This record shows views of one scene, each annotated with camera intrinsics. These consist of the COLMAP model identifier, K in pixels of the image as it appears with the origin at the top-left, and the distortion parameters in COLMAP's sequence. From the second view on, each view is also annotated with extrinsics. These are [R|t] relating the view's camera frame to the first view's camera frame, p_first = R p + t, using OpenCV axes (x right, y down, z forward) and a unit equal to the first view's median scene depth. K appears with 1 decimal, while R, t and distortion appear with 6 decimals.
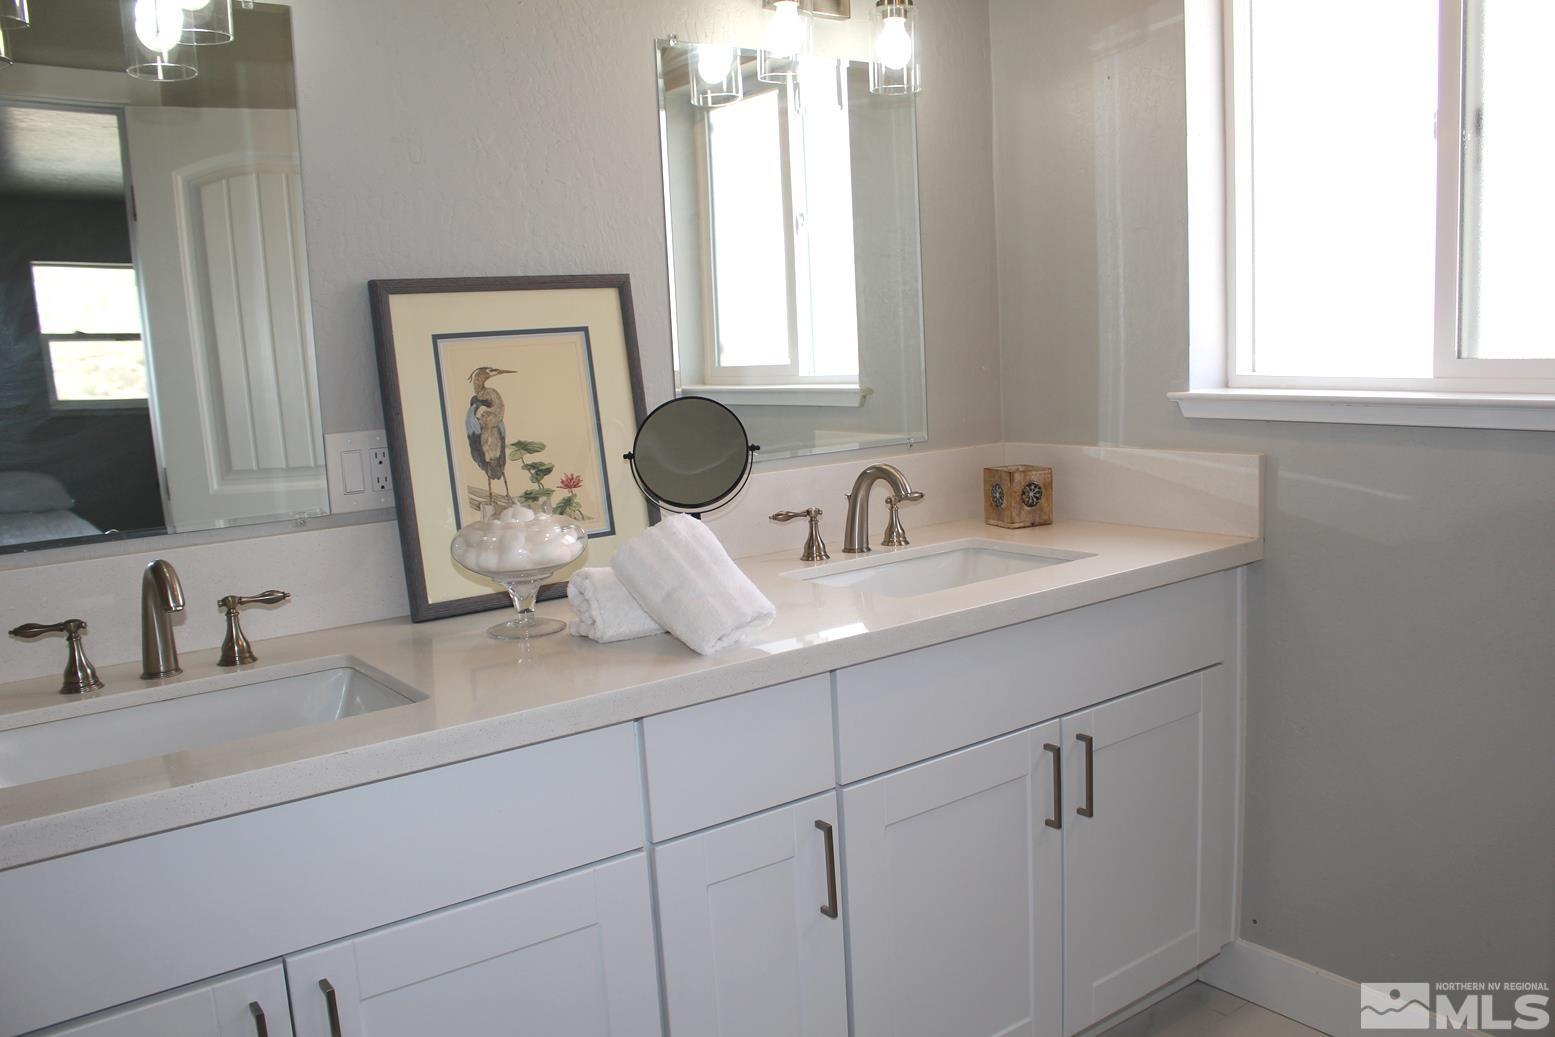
lens RADIAL K [[1293.5, 0, 777.5], [0, 1293.5, 518.5], [0, 0, 1]] dist [-0.152756, 0.123680]
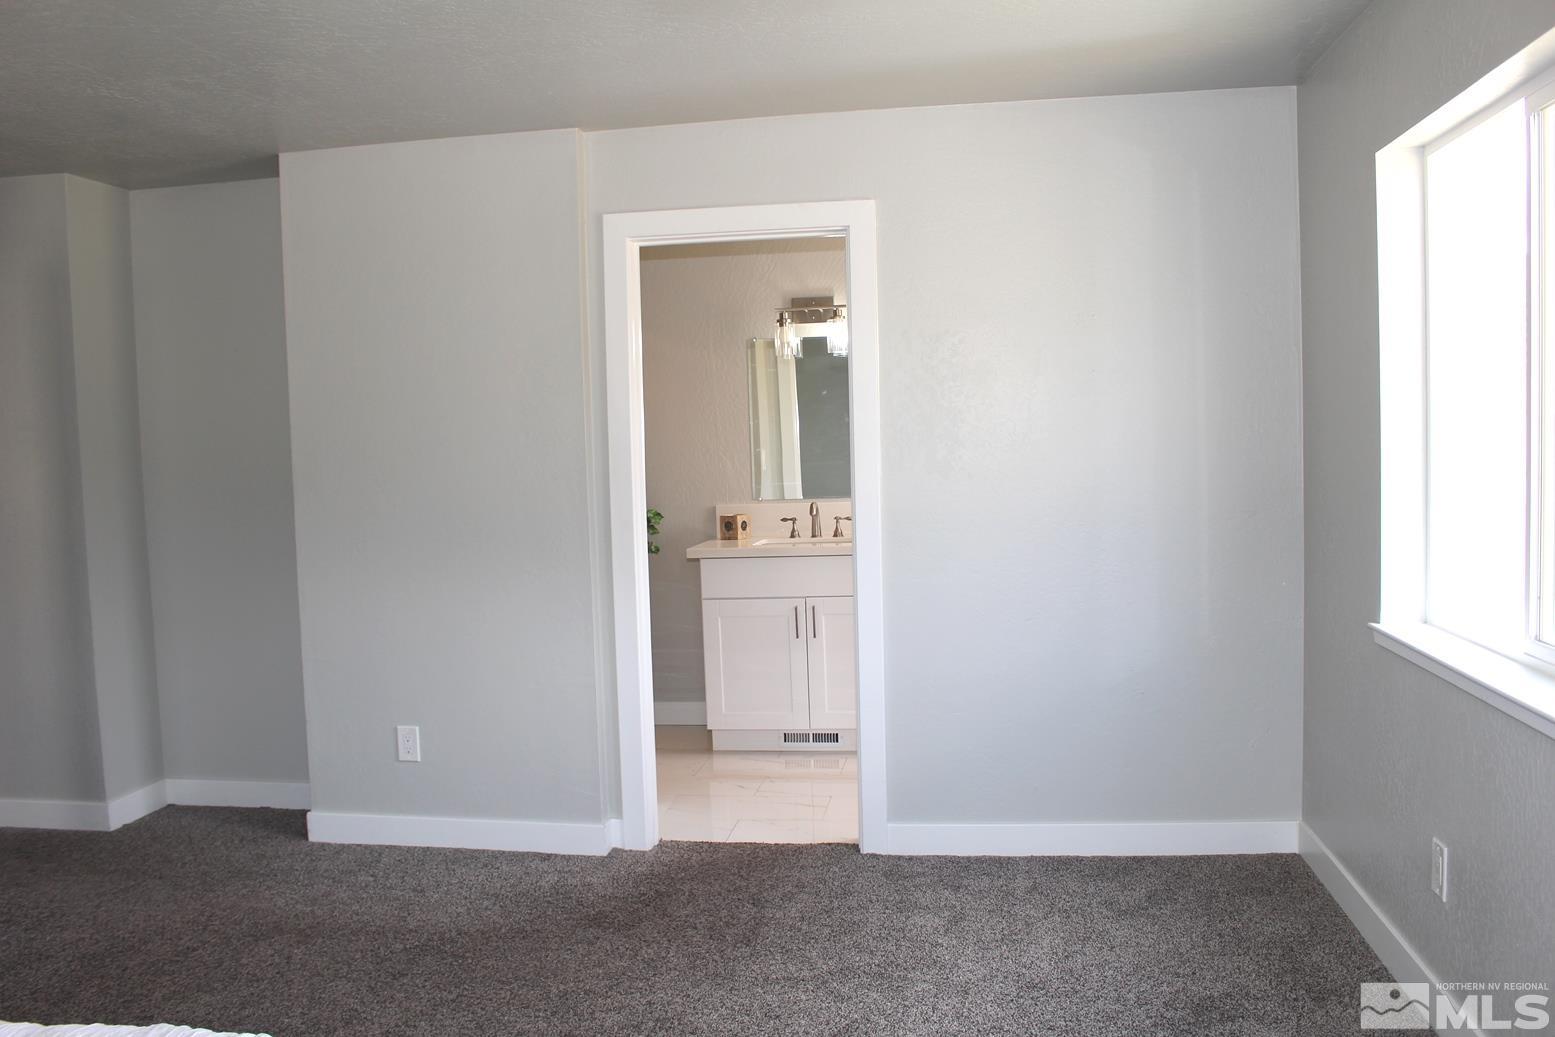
lens RADIAL K [[1293.5, 0, 777.5], [0, 1293.5, 518.5], [0, 0, 1]] dist [-0.152756, 0.123680]
pose [[0.706228, 0.070167, -0.704499, 1.745051], [-0.104053, 0.994558, -0.005251, 0.096786], [0.700296, 0.077014, 0.709686, -1.435956]]
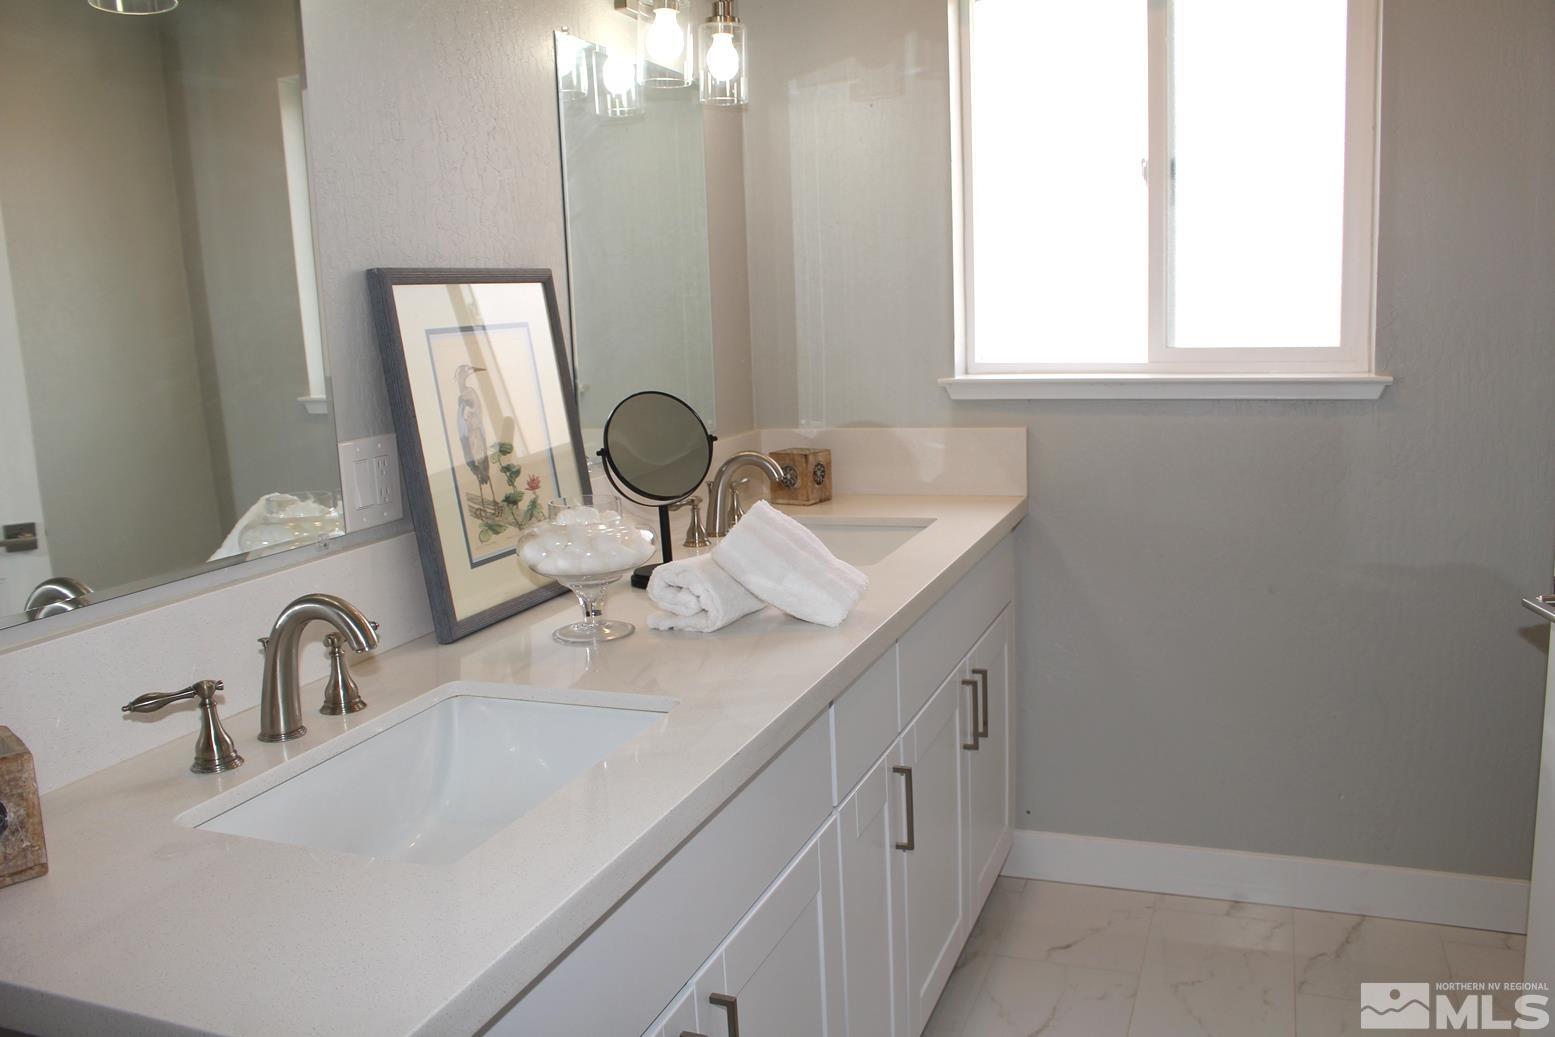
lens RADIAL K [[1293.5, 0, 777.5], [0, 1293.5, 518.5], [0, 0, 1]] dist [-0.152756, 0.123680]
pose [[0.841784, -0.075587, 0.534497, -0.533023], [0.074270, 0.996949, 0.024018, -0.011829], [-0.534681, 0.019479, 0.844829, 0.091714]]
